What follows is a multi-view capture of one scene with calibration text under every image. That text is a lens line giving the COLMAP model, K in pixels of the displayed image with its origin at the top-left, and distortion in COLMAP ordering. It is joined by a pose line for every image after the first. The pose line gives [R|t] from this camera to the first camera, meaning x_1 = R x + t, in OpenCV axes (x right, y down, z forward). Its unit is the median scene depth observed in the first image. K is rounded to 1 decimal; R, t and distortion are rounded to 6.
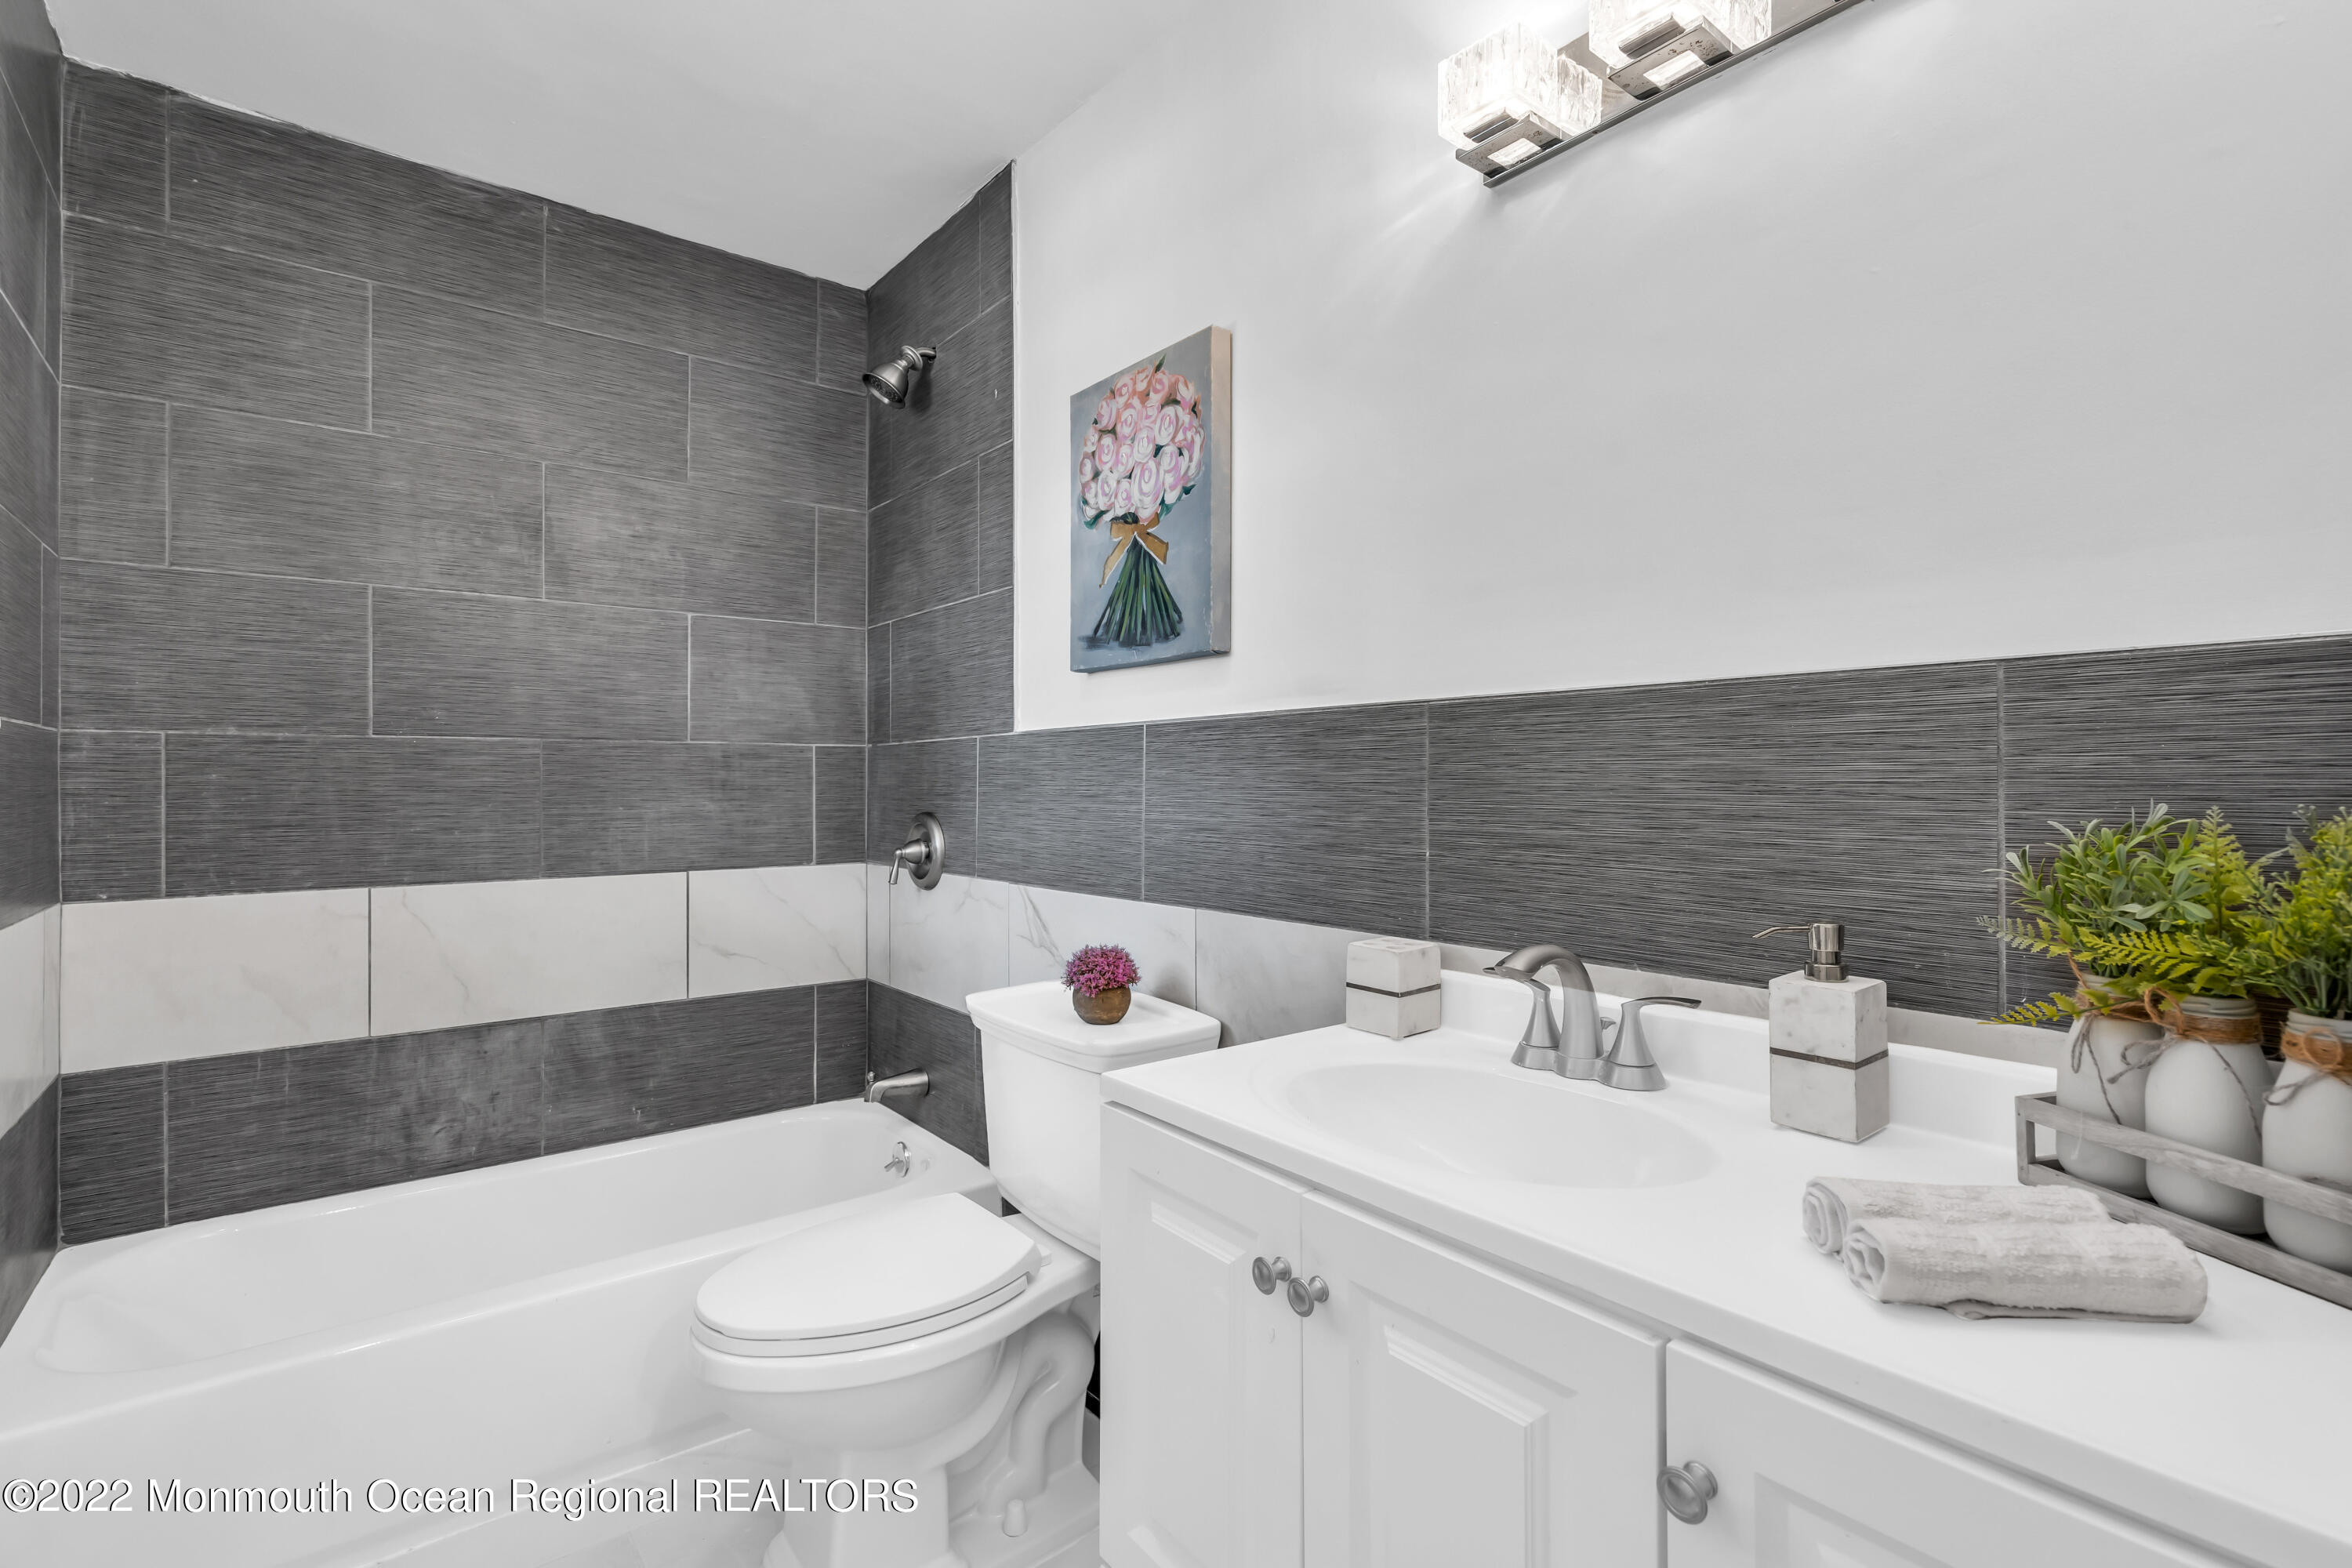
lens RADIAL K [[1084.9, 0, 1176.0], [0, 1084.9, 784.0], [0, 0, 1]] dist [-0.003248, 0.000353]
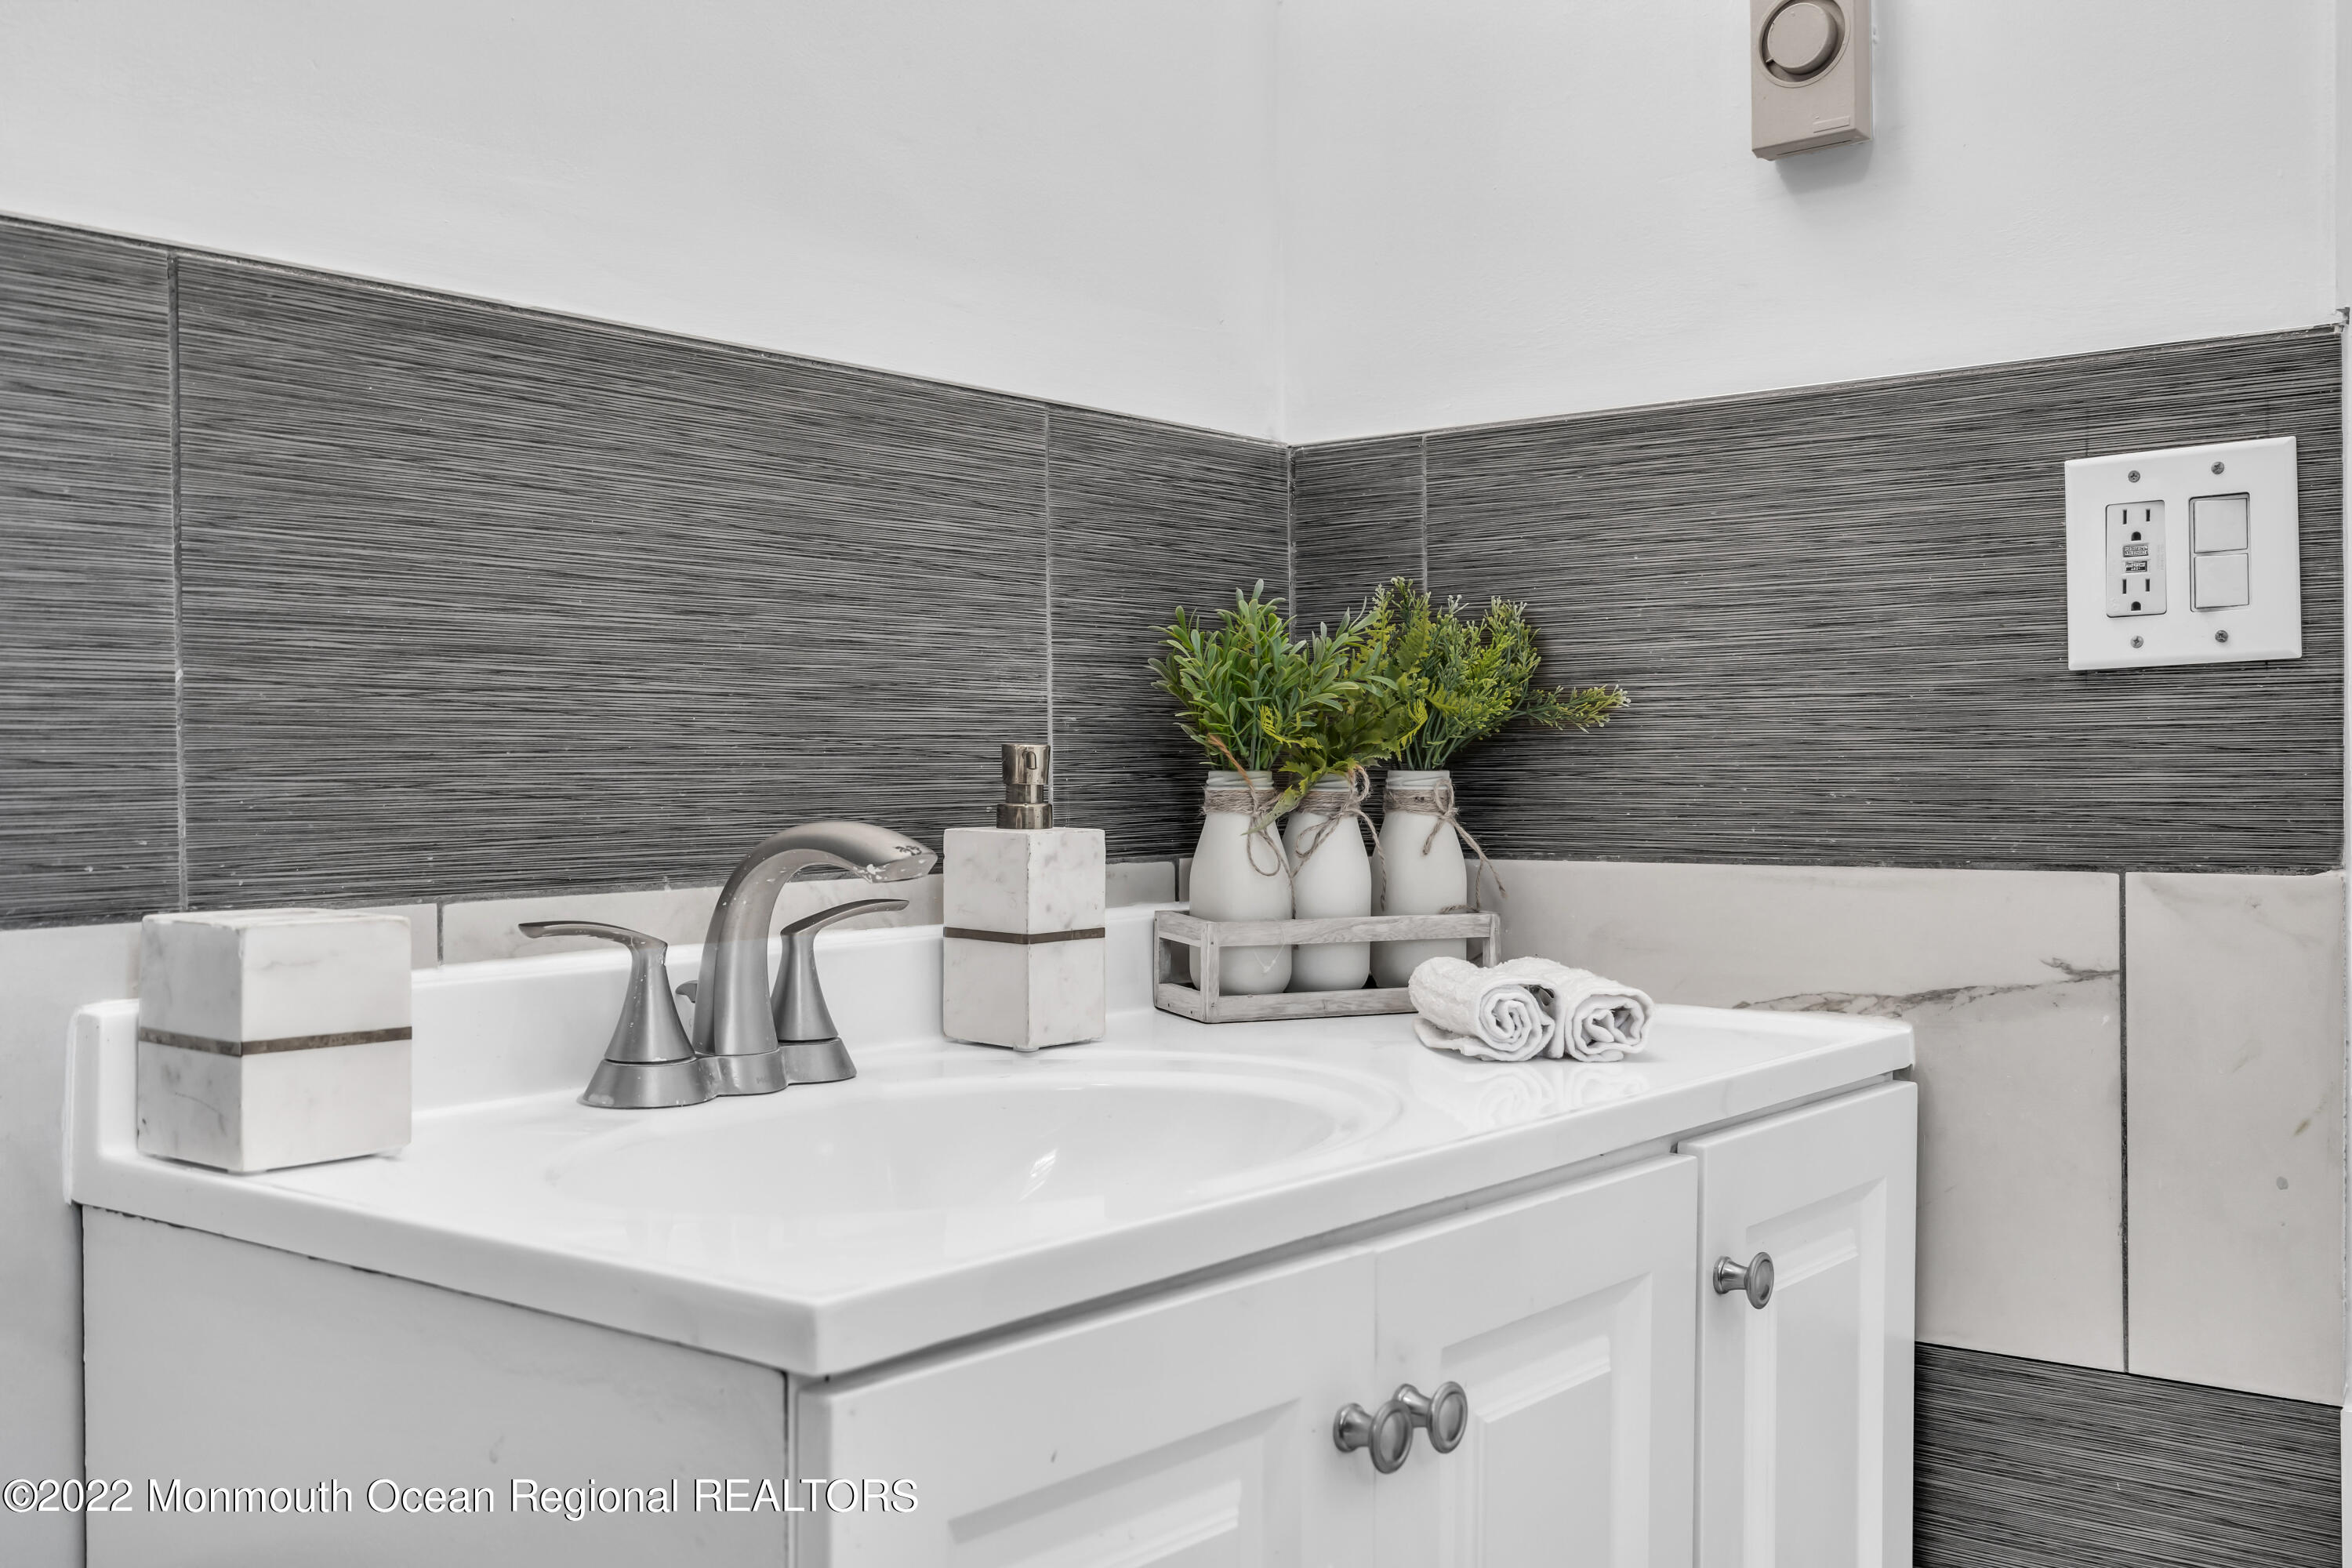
lens RADIAL K [[2360.3, 0, 1178.4], [0, 2360.3, 791.1], [0, 0, 1]] dist [0.002366, 0.012977]
pose [[-0.240975, -0.014115, 0.970429, -0.720669], [0.002844, 0.999880, 0.015249, 0.109423], [-0.970527, 0.006435, -0.240906, 1.036955]]
